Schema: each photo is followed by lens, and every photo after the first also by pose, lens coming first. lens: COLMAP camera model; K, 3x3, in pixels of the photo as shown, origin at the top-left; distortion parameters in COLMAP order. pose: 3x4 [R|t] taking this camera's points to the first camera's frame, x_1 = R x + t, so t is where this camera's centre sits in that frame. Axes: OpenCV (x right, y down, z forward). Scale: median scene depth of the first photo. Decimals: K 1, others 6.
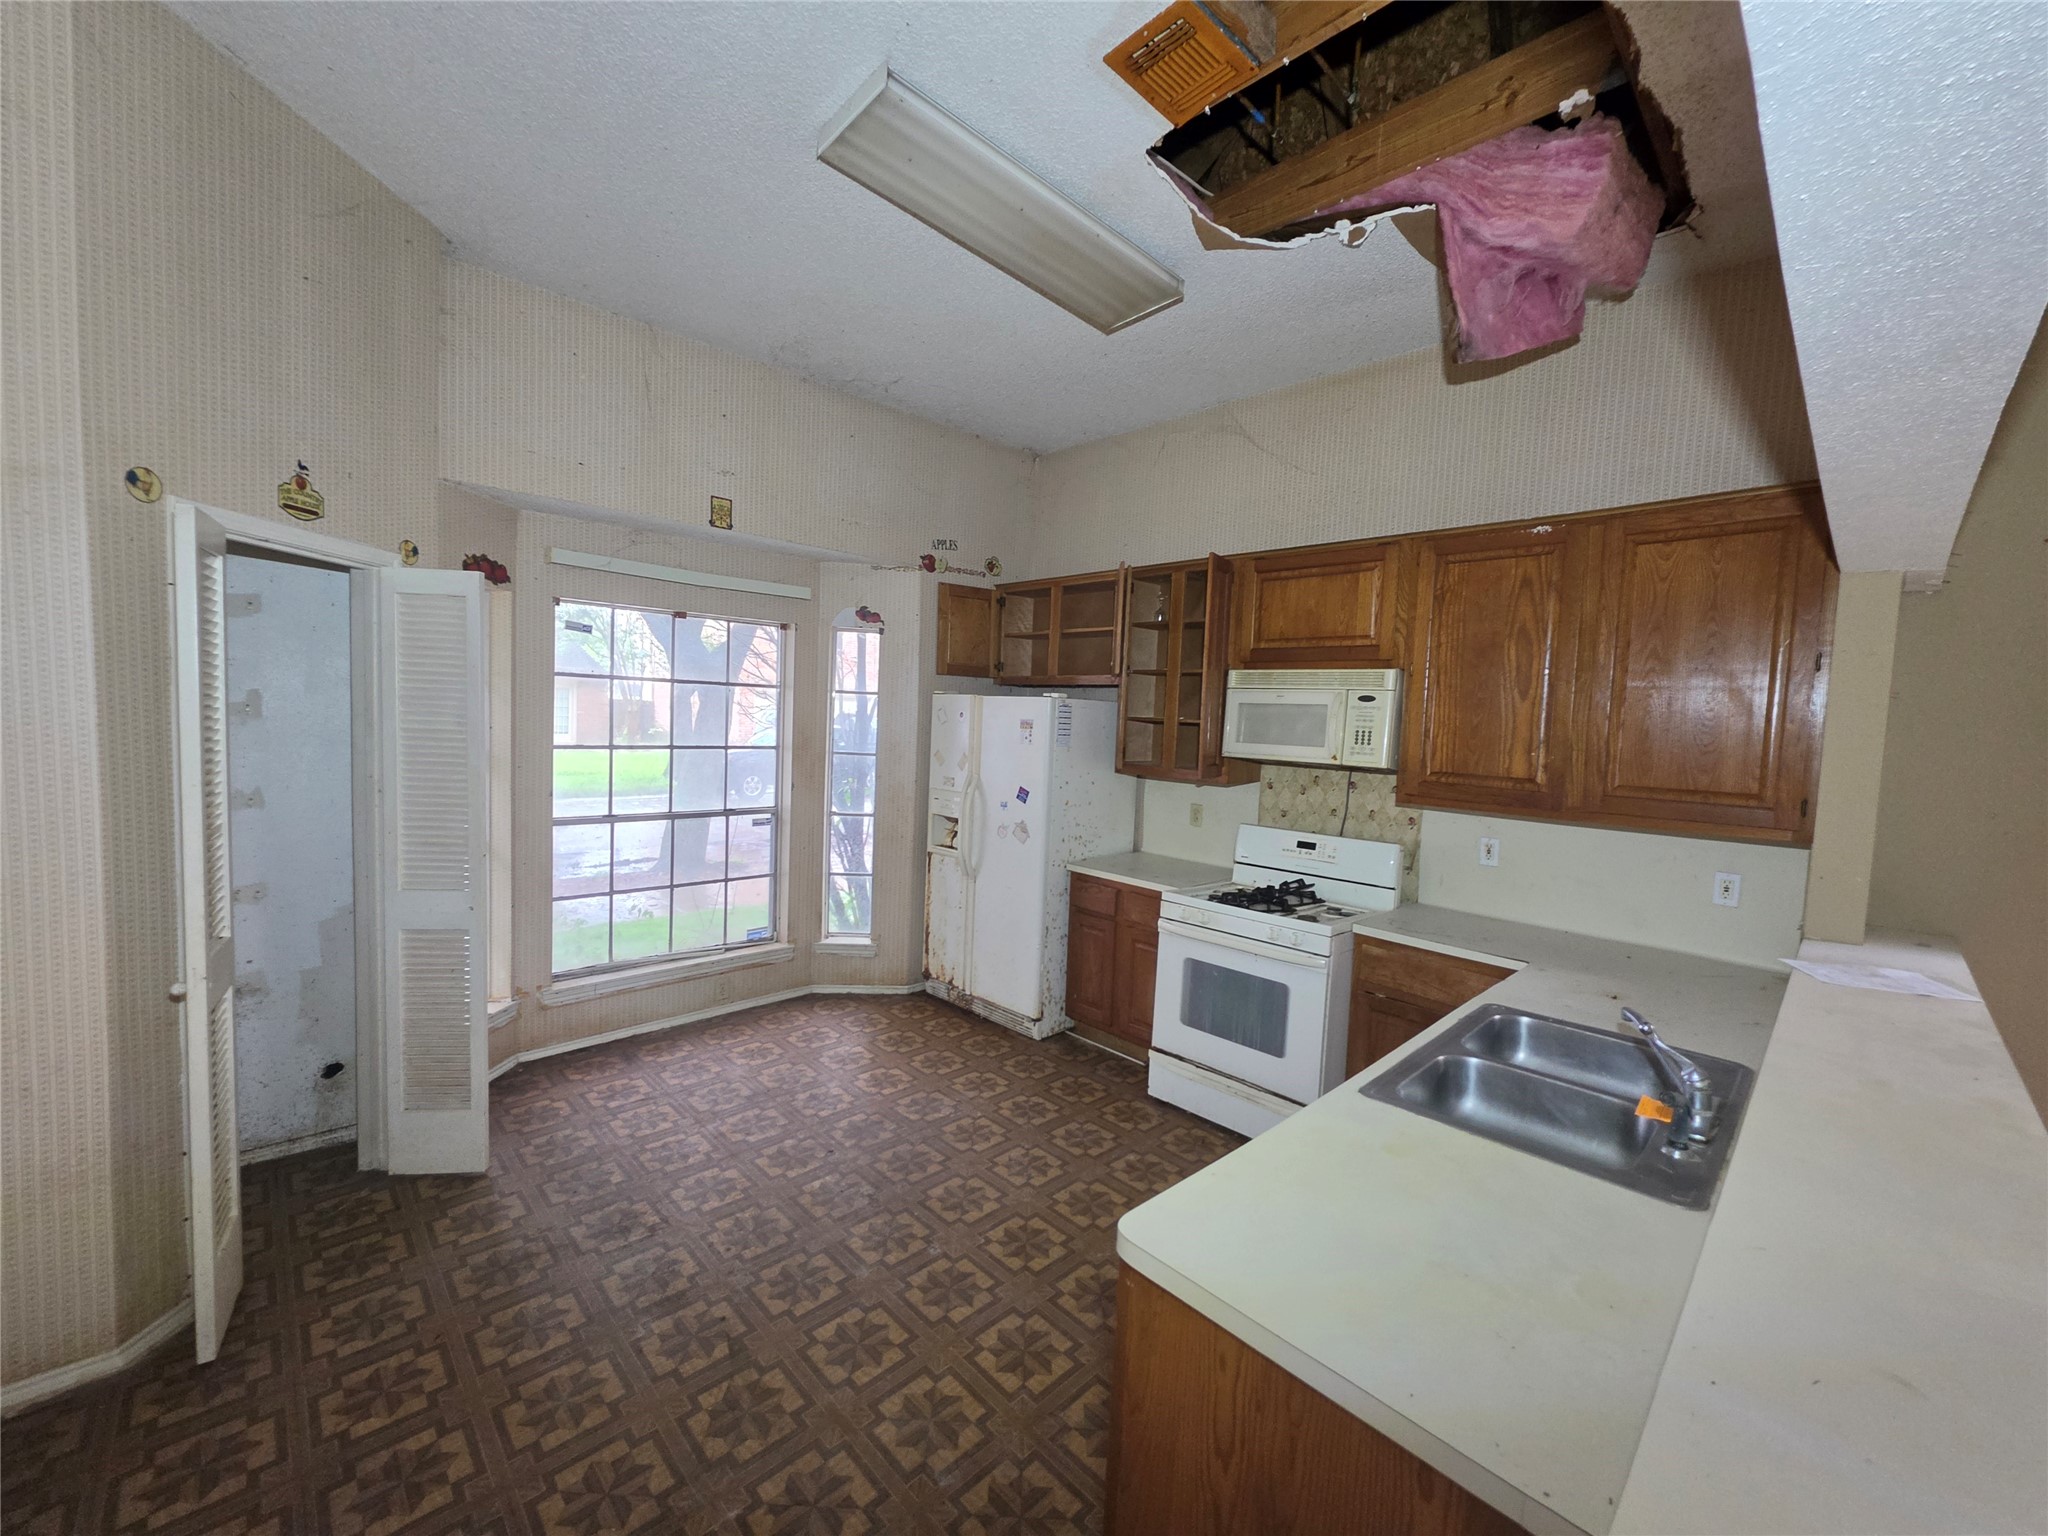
lens RADIAL K [[816.4, 0, 1021.9], [0, 816.4, 762.7], [0, 0, 1]] dist [-0.002042, 0.000433]
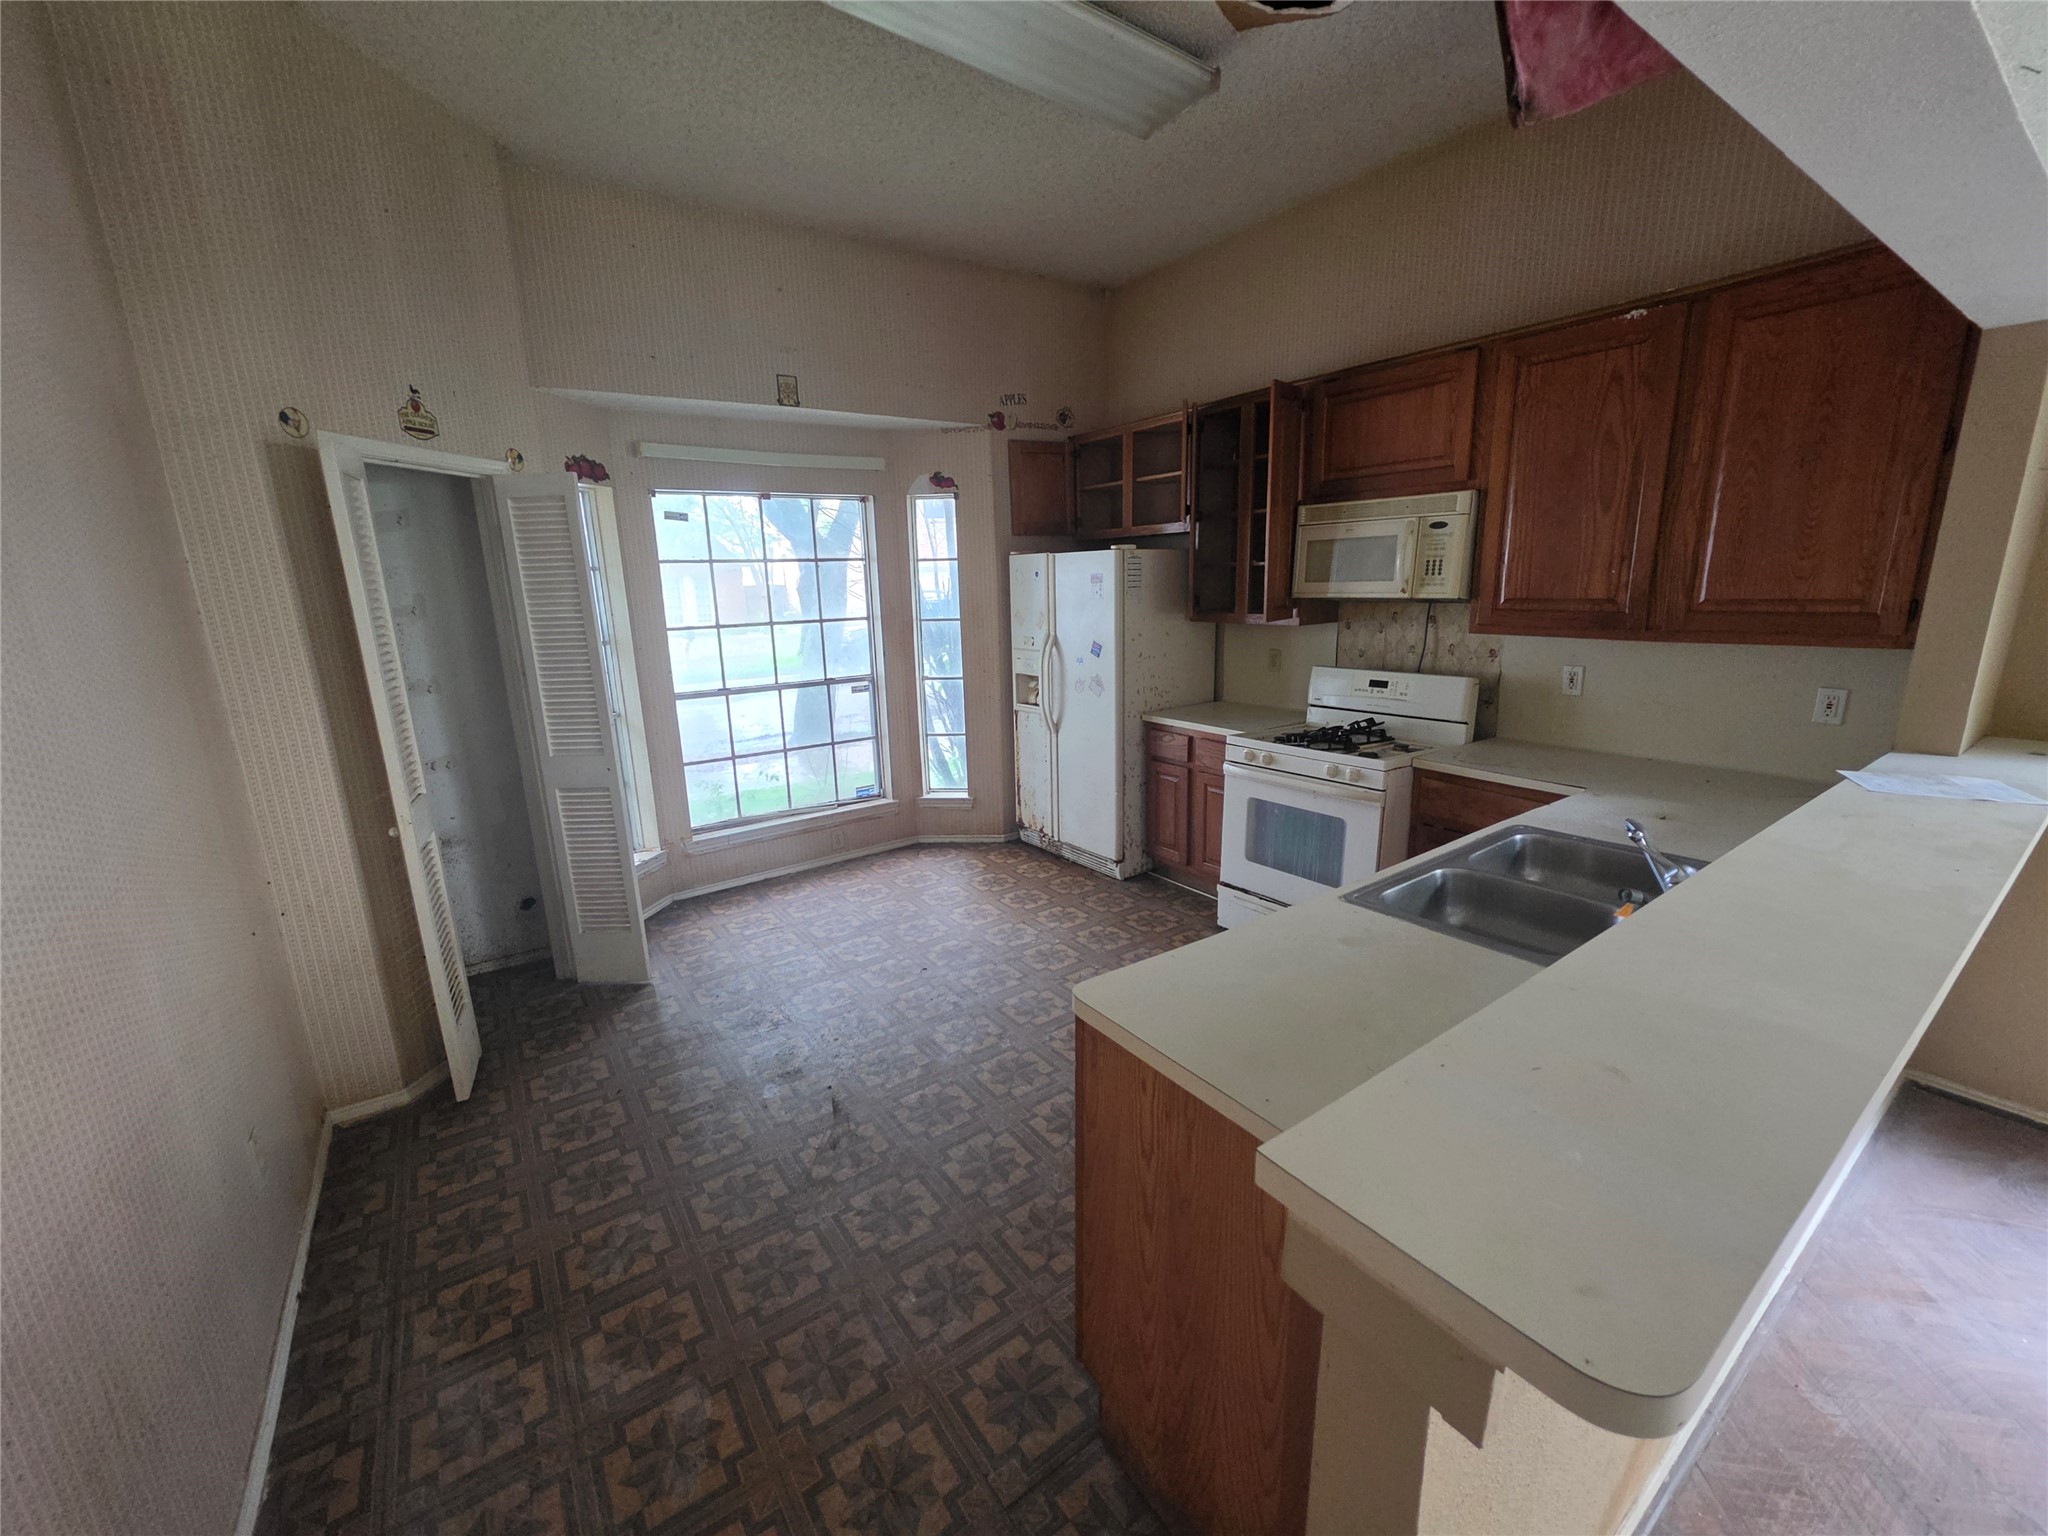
lens RADIAL K [[817.5, 0, 1020.4], [0, 817.5, 762.5], [0, 0, 1]] dist [-0.004081, 0.000627]
pose [[0.986148, -0.033557, -0.162440, 0.088892], [0.059575, 0.985631, 0.158057, 0.014677], [0.154802, -0.165545, 0.973977, -0.048314]]
